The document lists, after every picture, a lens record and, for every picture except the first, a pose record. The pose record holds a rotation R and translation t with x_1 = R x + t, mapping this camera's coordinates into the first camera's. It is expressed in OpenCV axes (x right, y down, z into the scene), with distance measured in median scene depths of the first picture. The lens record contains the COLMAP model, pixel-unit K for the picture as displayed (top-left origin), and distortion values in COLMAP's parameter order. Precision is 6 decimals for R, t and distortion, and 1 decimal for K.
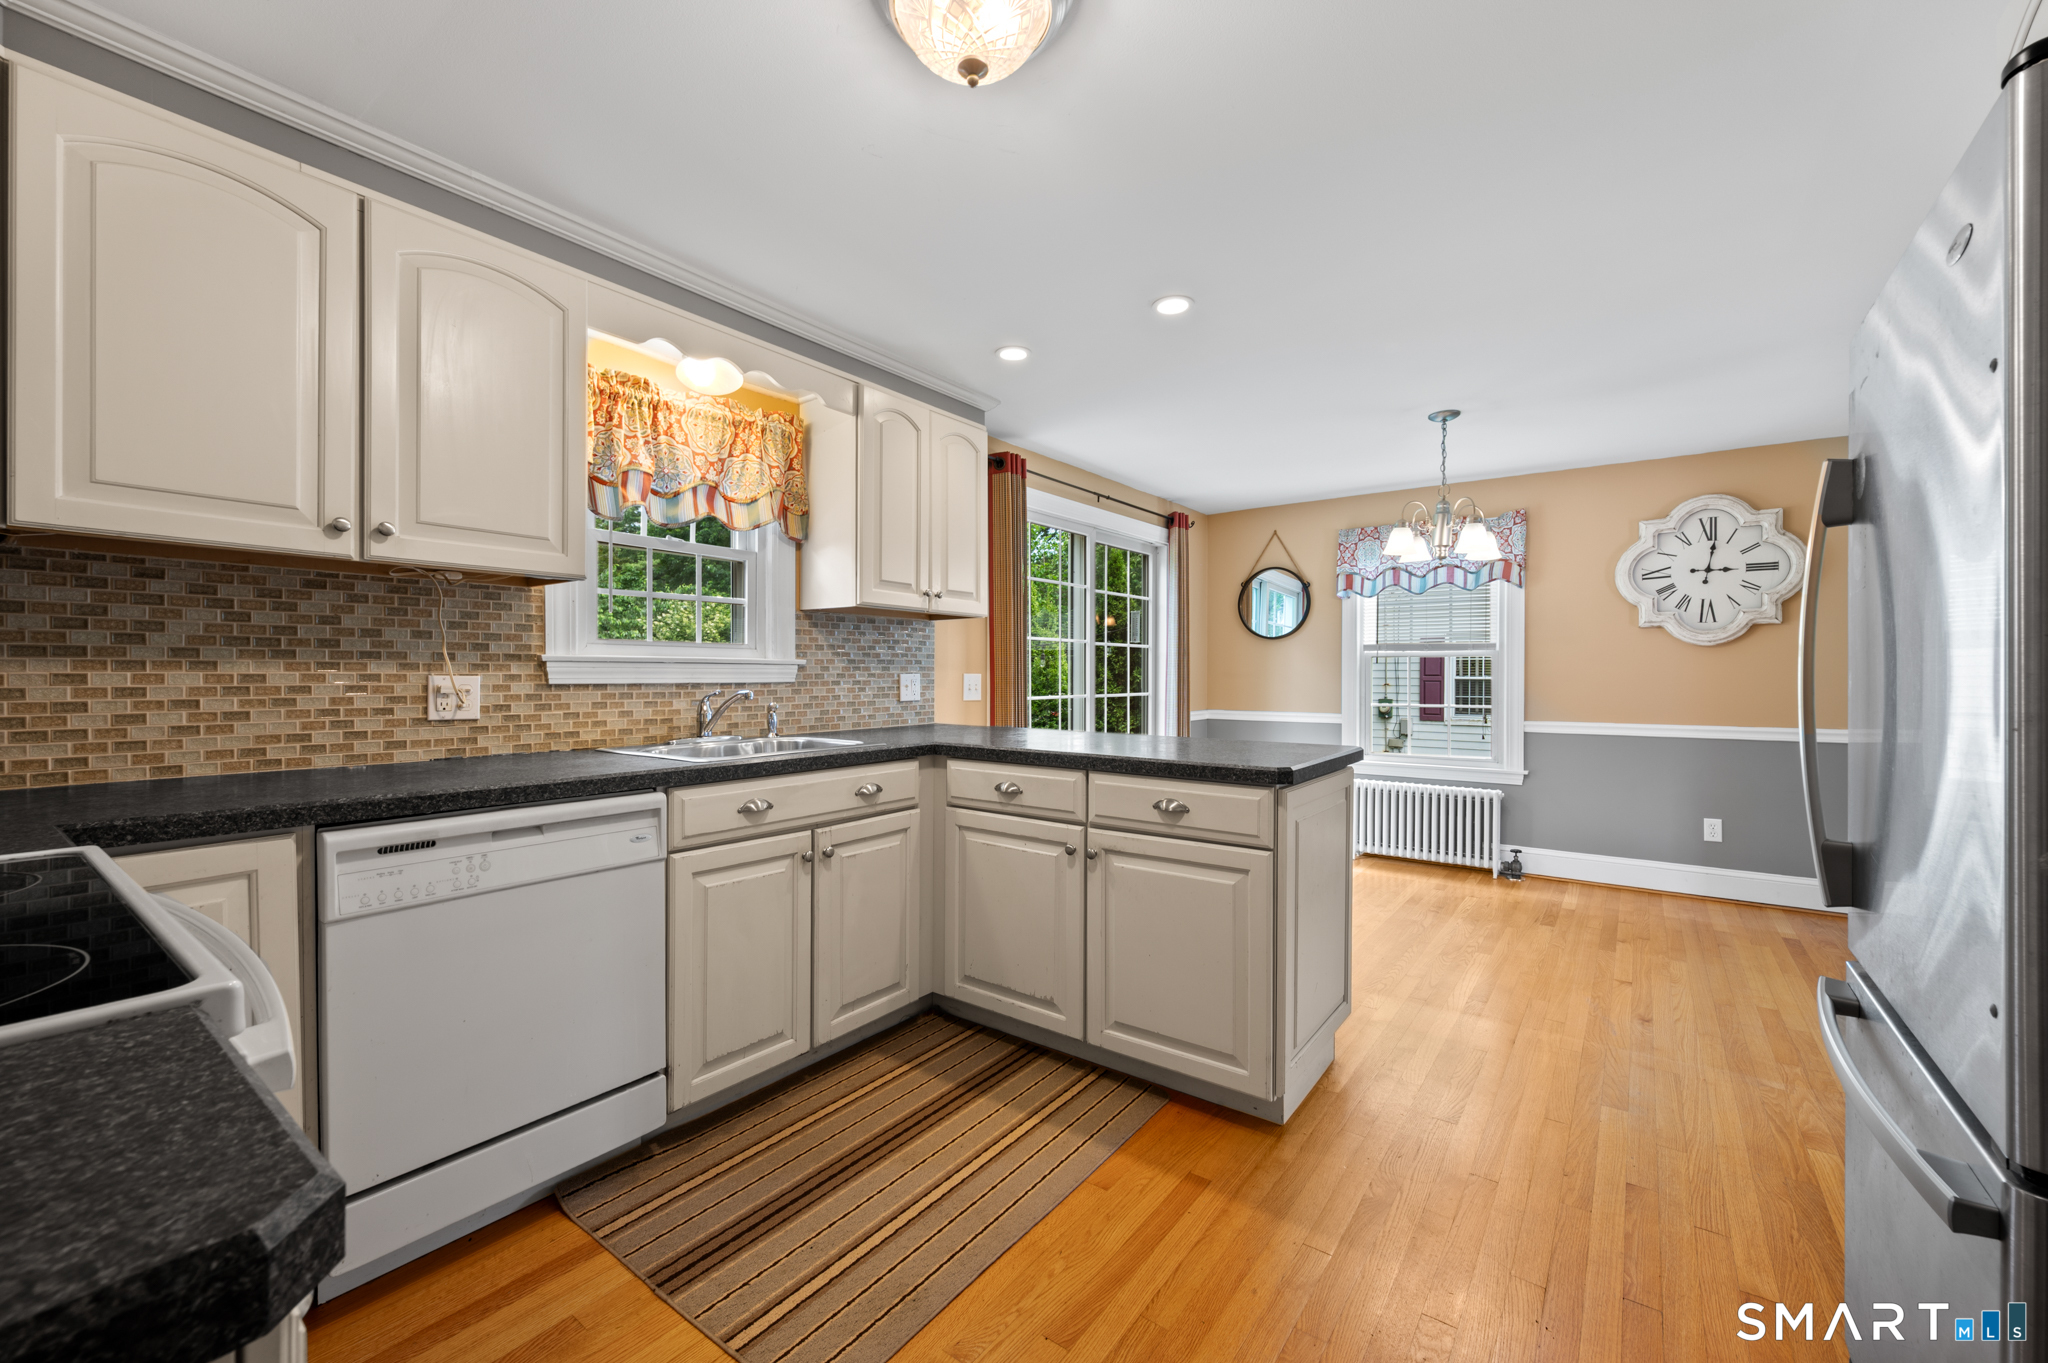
lens RADIAL K [[816.6, 0, 1030.3], [0, 816.6, 681.2], [0, 0, 1]] dist [0.000169, -0.000084]
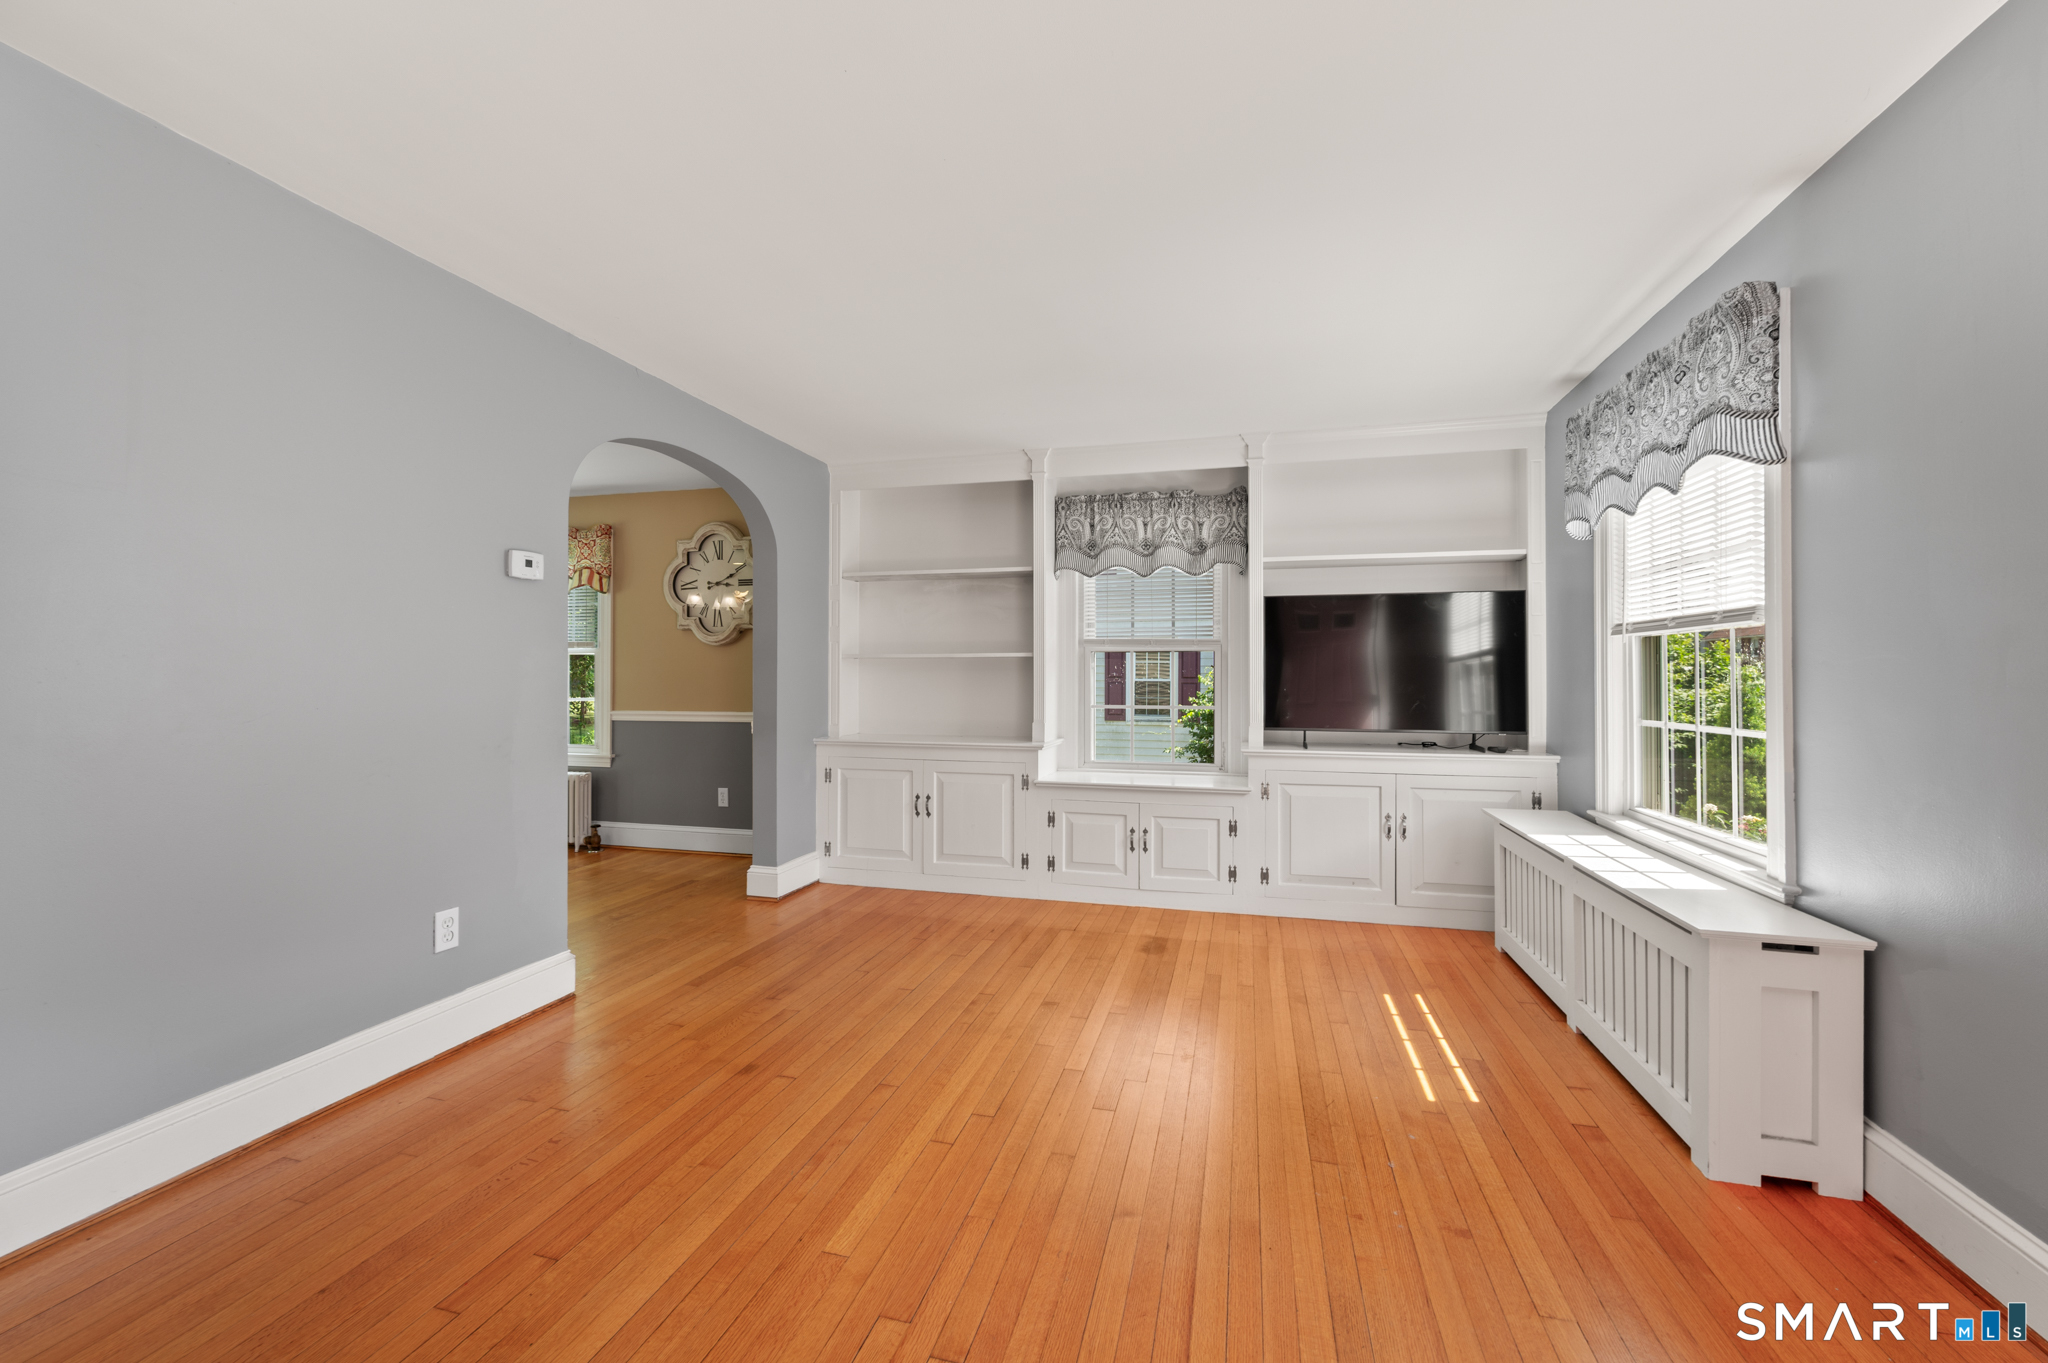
lens RADIAL K [[805.8, 0, 1034.9], [0, 805.8, 672.3], [0, 0, 1]] dist [-0.000164, -0.000491]
pose [[0.926652, 0.003701, 0.375903, 0.905972], [0.002116, 0.999884, -0.015063, 0.016788], [-0.375915, 0.014753, 0.926537, -0.321495]]
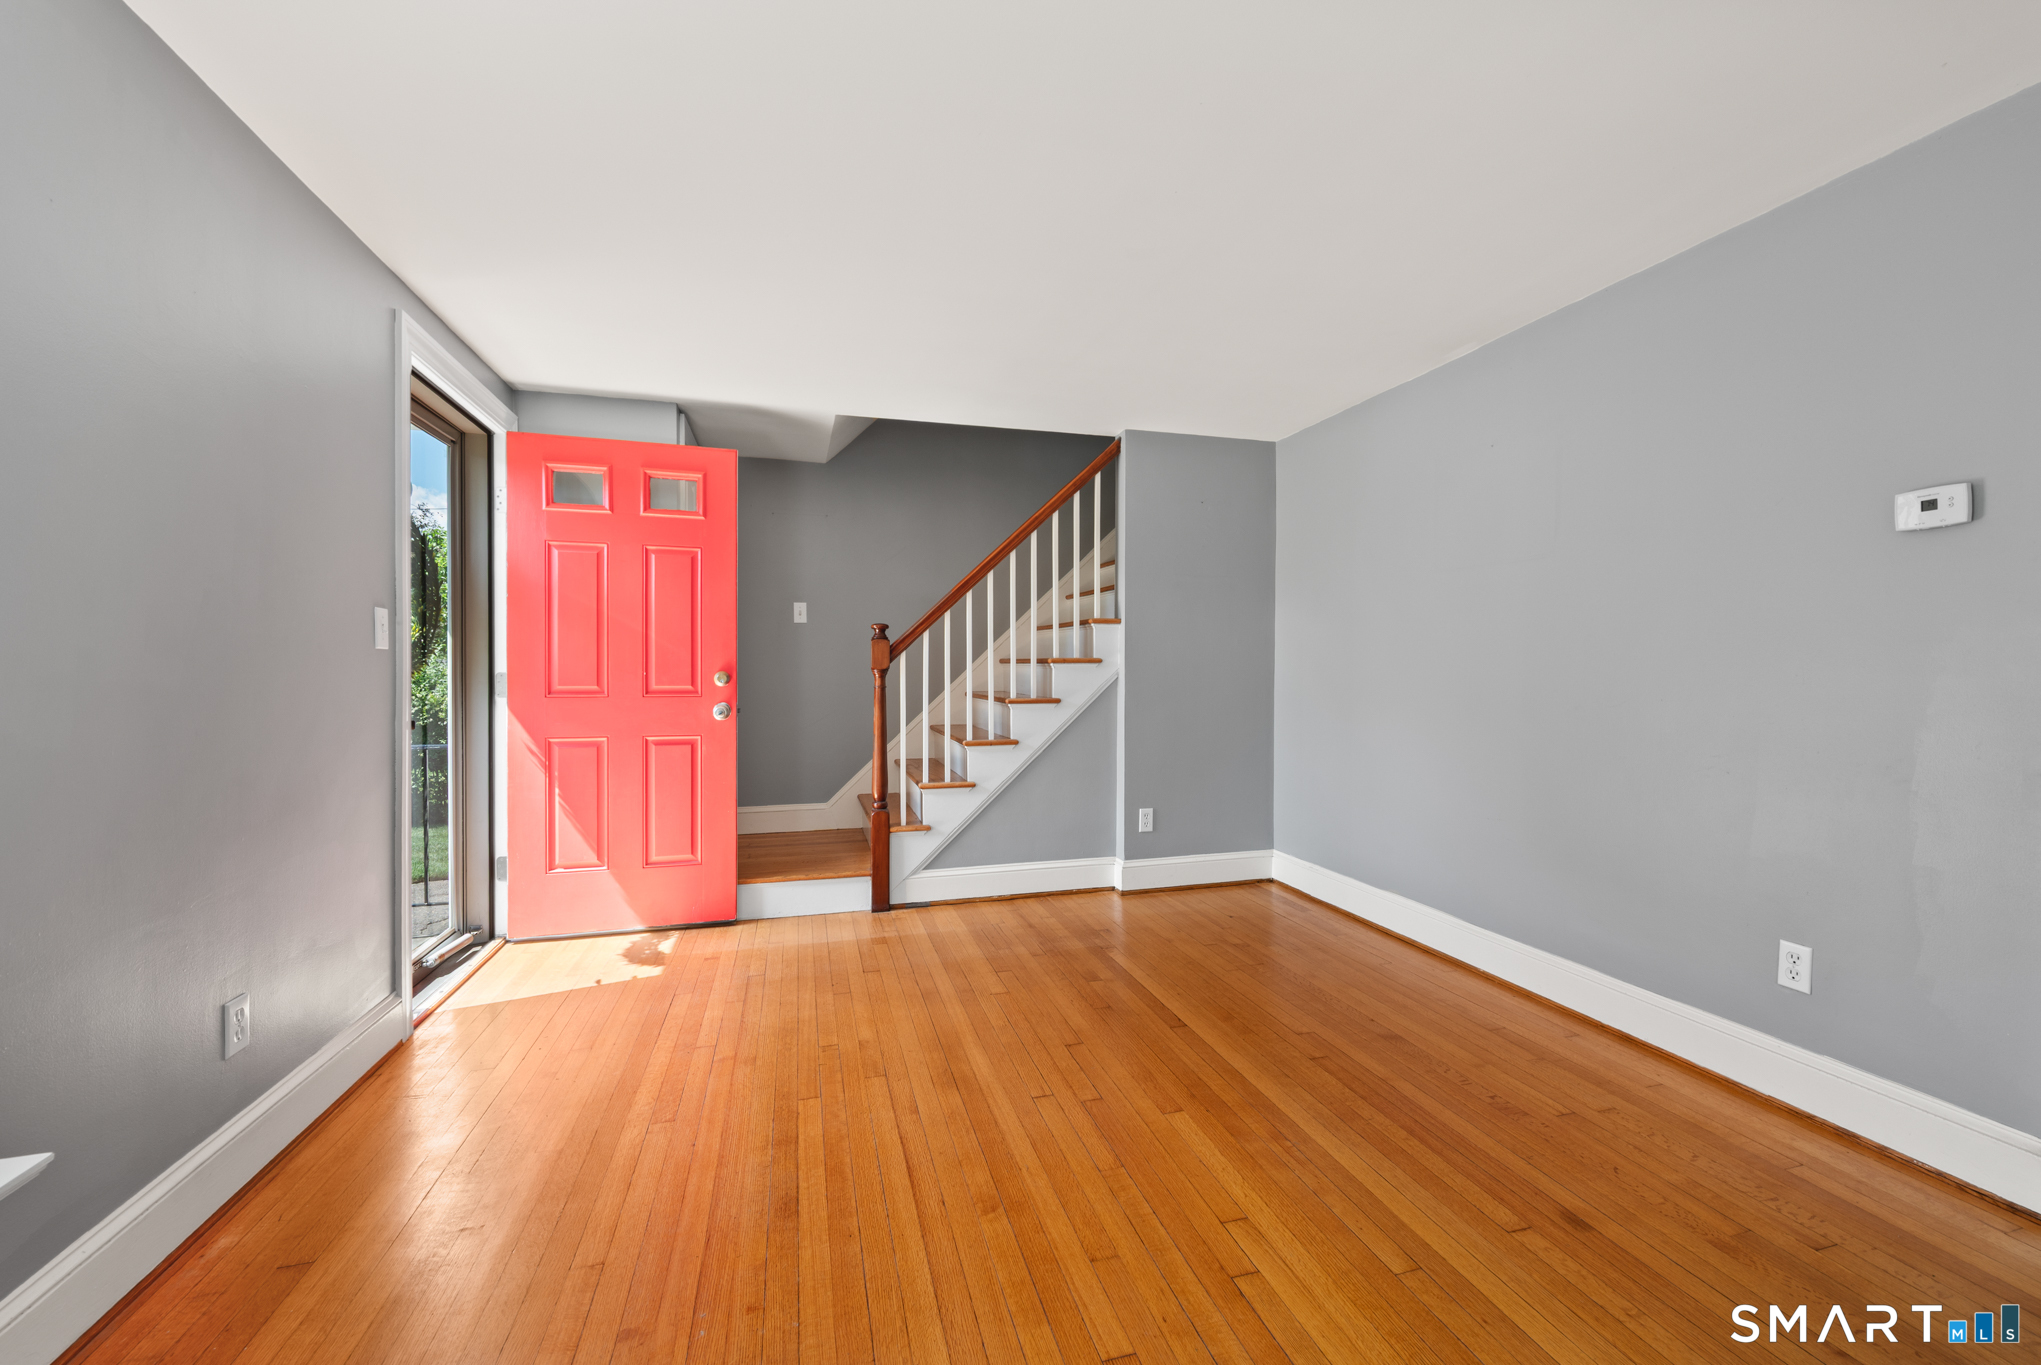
lens RADIAL K [[829.3, 0, 1036.2], [0, 829.3, 685.4], [0, 0, 1]] dist [0.000545, -0.000007]
pose [[-0.601768, 0.013697, -0.798553, 1.458334], [-0.007887, 0.999702, 0.023091, 0.010112], [0.798632, 0.020193, -0.601481, 0.353078]]
